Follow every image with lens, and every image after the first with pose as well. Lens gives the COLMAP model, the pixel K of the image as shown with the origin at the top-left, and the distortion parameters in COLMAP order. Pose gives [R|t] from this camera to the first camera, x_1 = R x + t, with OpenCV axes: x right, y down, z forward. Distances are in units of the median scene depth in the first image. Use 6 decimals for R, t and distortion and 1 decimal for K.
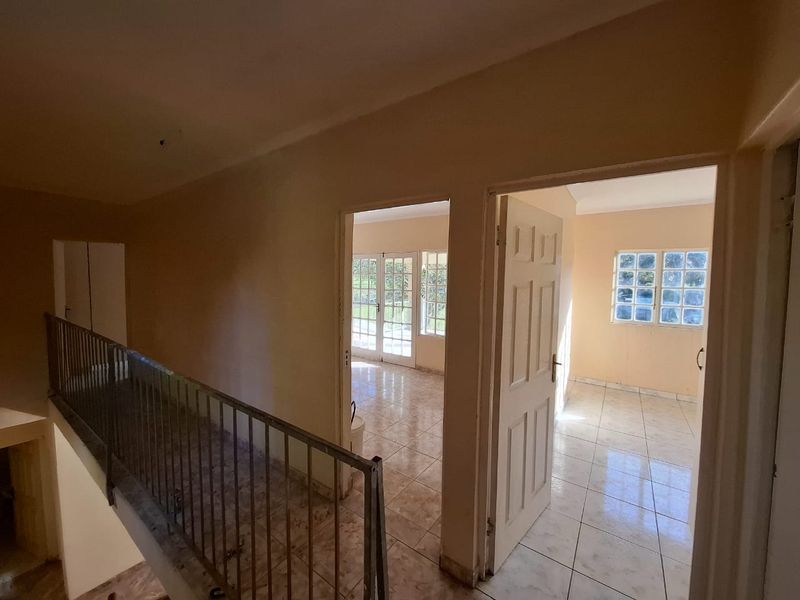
lens RADIAL K [[325.1, 0, 399.7], [0, 325.1, 299.8], [0, 0, 1]] dist [-0.000523, -0.000142]
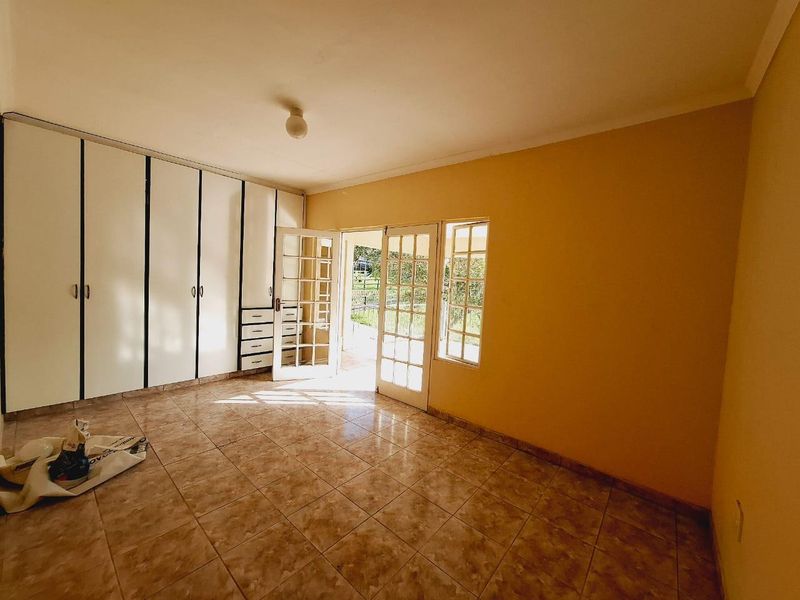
lens RADIAL K [[325.1, 0, 400.0], [0, 325.1, 298.6], [0, 0, 1]] dist [-0.000523, -0.000142]
pose [[0.997157, 0.042721, -0.062066, 0.024284], [-0.043539, 0.998981, -0.011893, 0.004185], [0.061494, 0.014562, 0.998001, 0.365127]]
